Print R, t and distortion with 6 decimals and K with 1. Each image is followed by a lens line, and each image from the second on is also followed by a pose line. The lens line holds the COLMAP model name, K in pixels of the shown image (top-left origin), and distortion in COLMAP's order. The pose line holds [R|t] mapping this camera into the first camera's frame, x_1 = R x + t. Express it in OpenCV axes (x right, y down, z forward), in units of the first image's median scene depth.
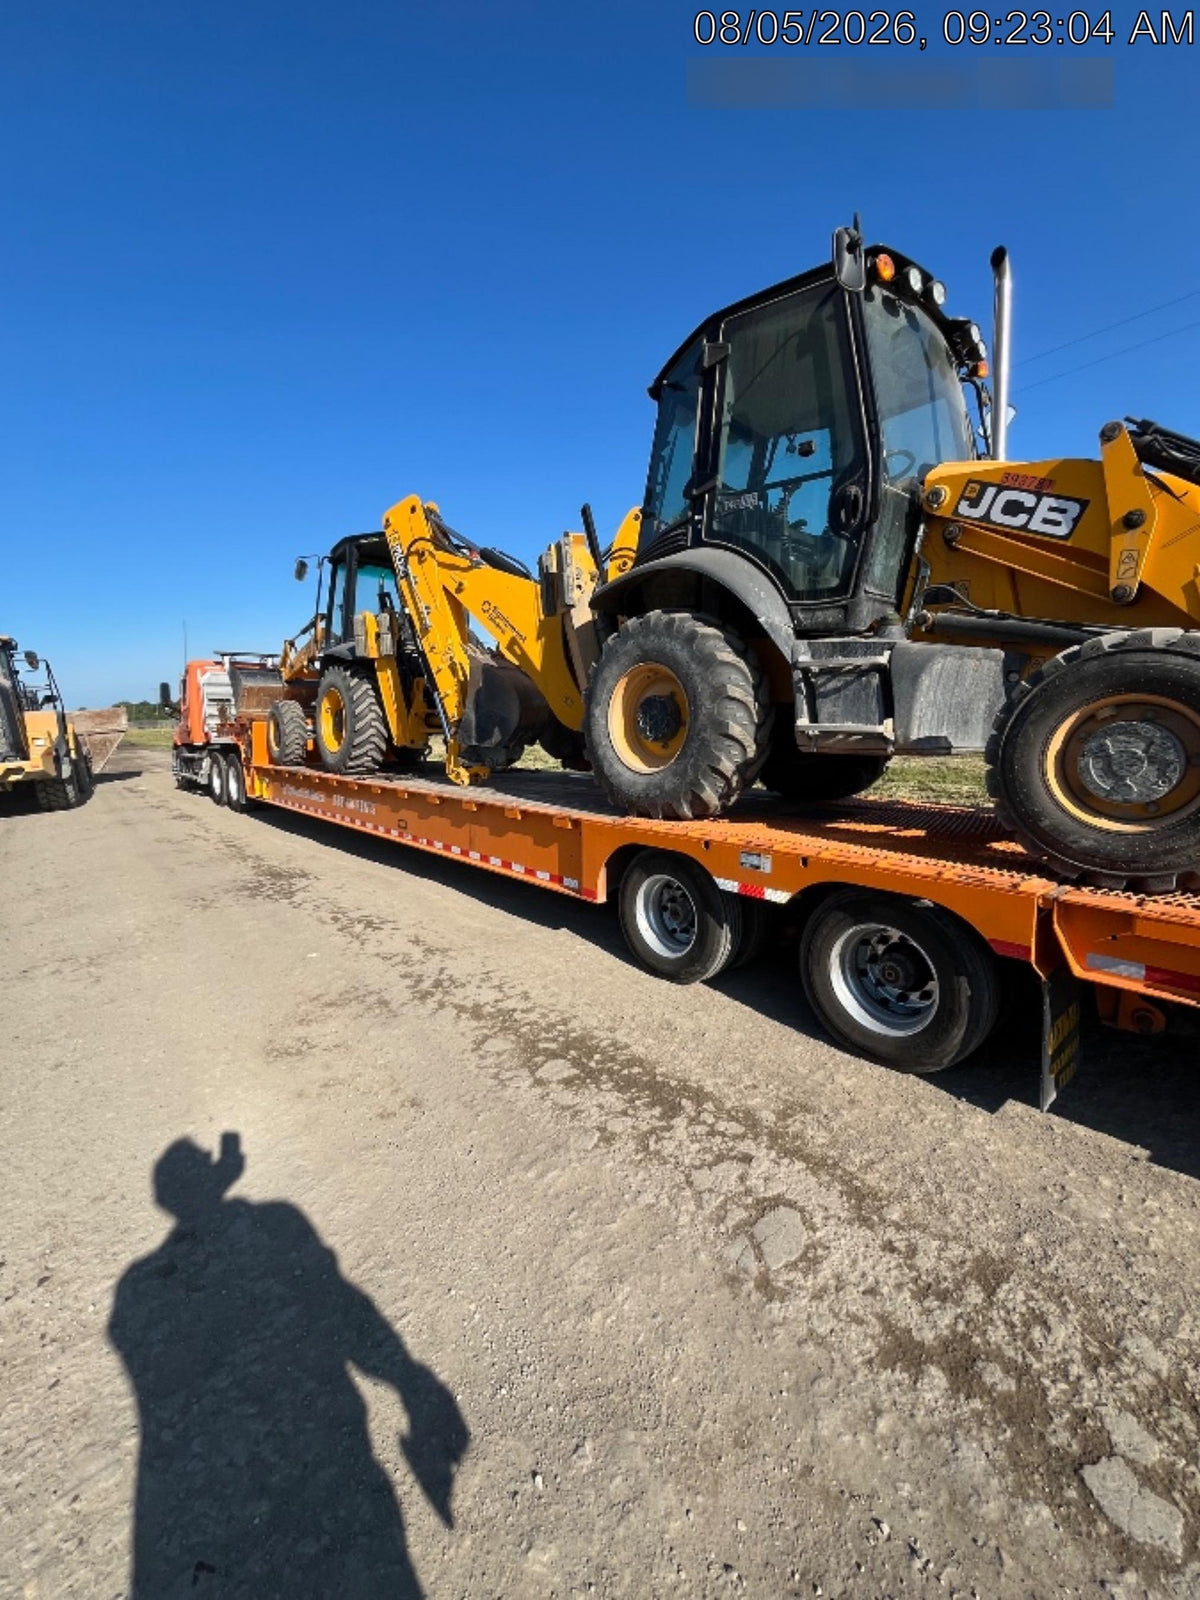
lens RADIAL K [[652.4, 0, 597.8], [0, 652.4, 798.0], [0, 0, 1]] dist [-0.003140, 0.000244]
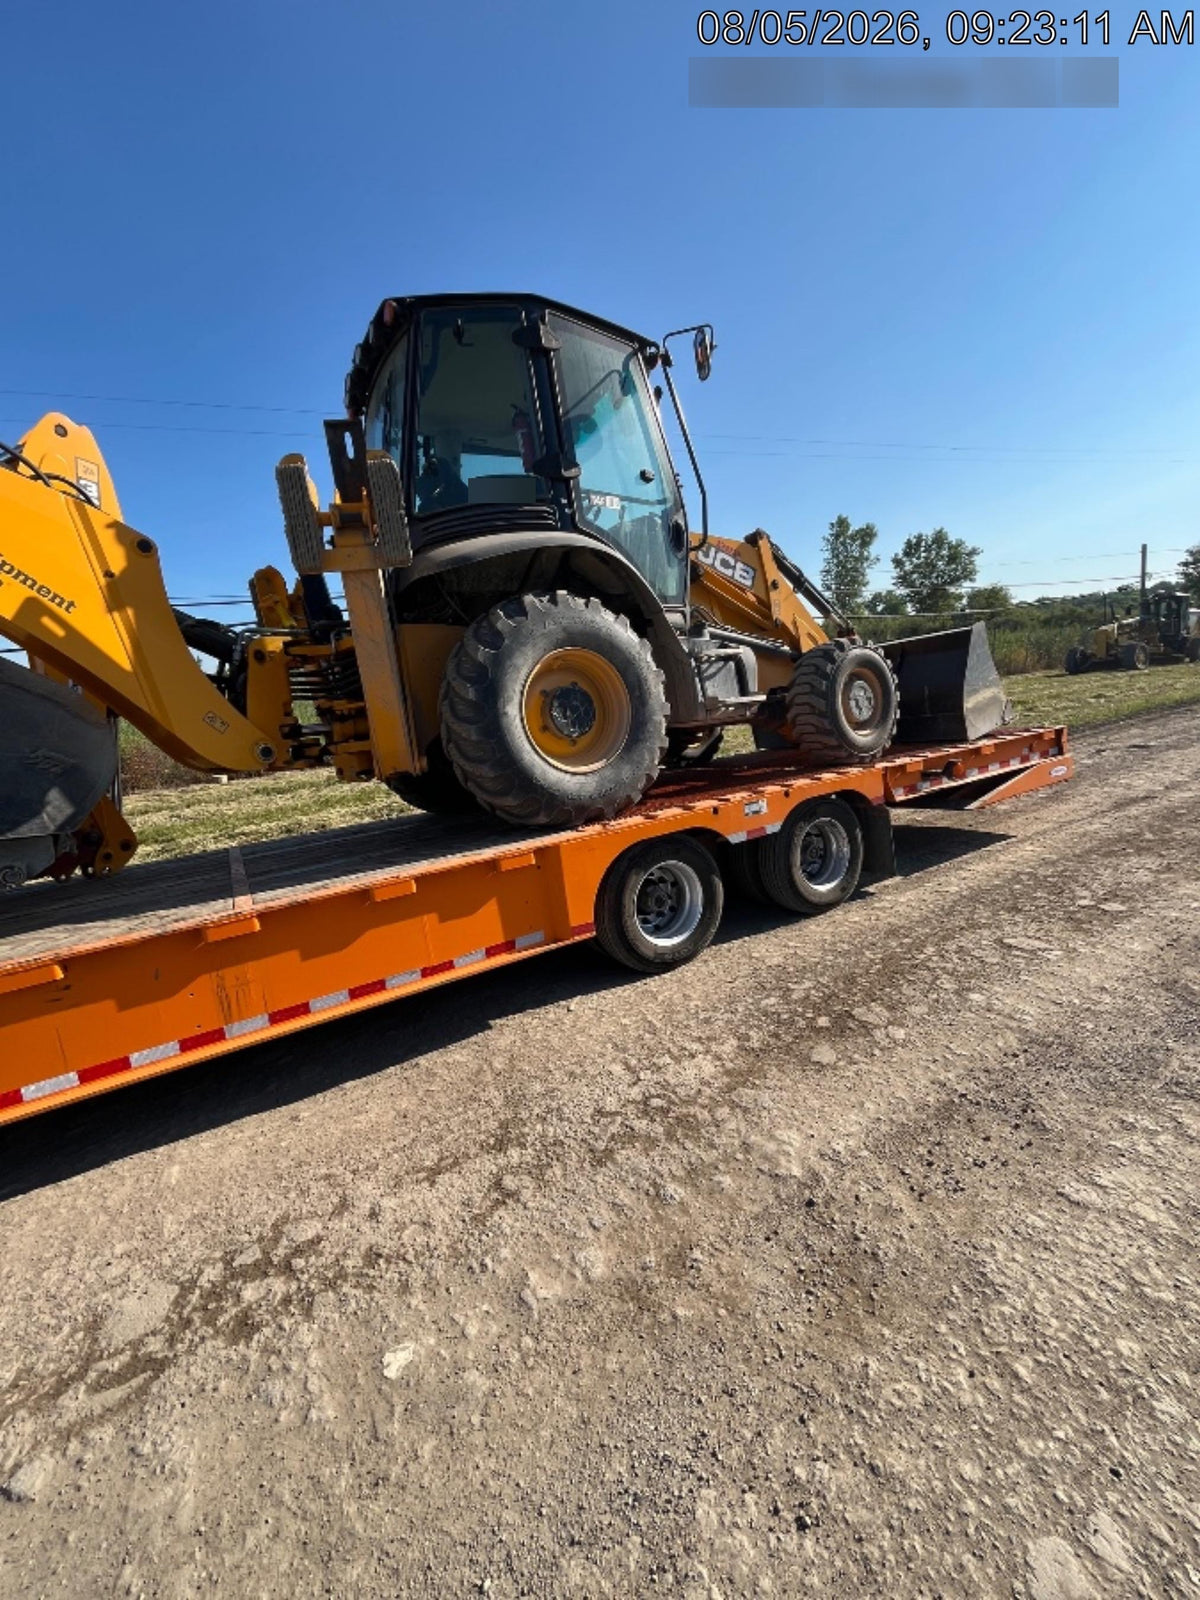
lens RADIAL K [[652.4, 0, 597.8], [0, 652.4, 798.0], [0, 0, 1]] dist [-0.003140, 0.000244]
pose [[0.180023, -0.140466, 0.973581, -0.704970], [0.232594, 0.967763, 0.096618, -0.076100], [-0.955768, 0.209056, 0.206891, 0.720803]]
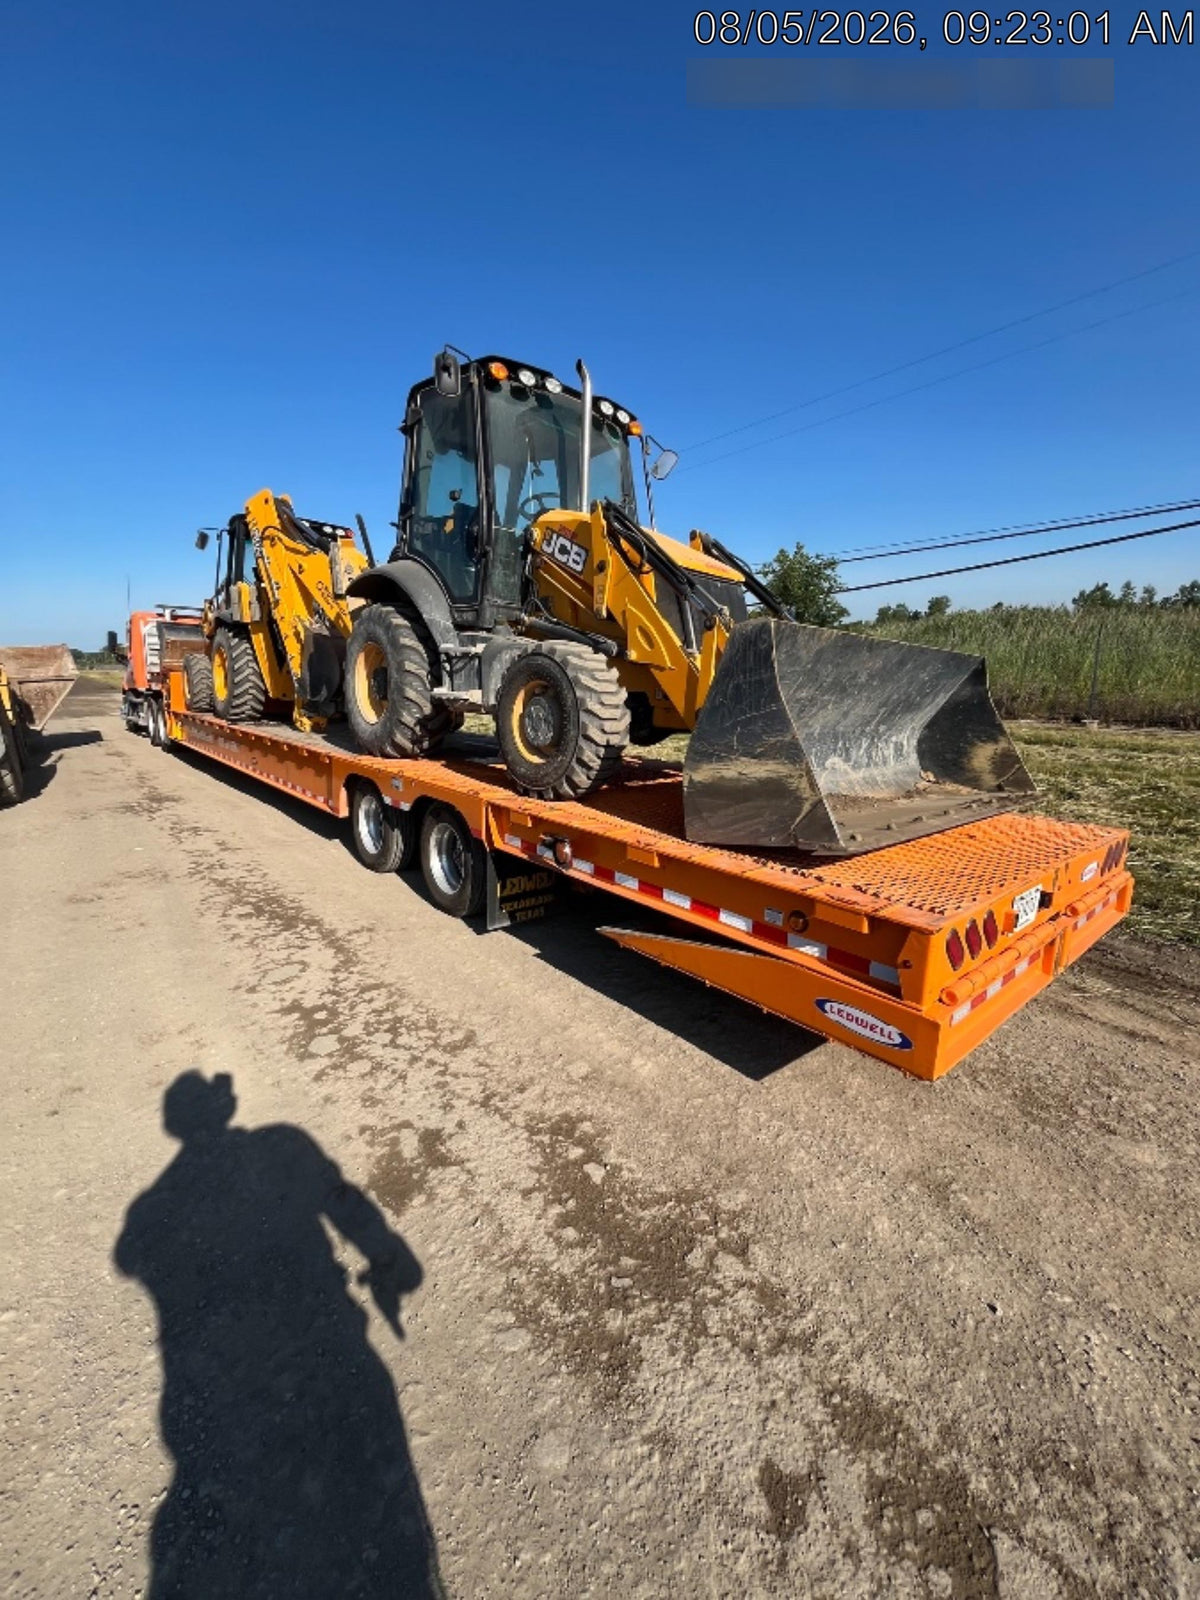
lens RADIAL K [[652.4, 0, 597.8], [0, 652.4, 798.0], [0, 0, 1]] dist [-0.003140, 0.000244]
pose [[0.999328, 0.036039, 0.006643, 0.482082], [-0.036372, 0.997553, 0.059709, 0.016999], [-0.004475, -0.059911, 0.998194, -0.338413]]
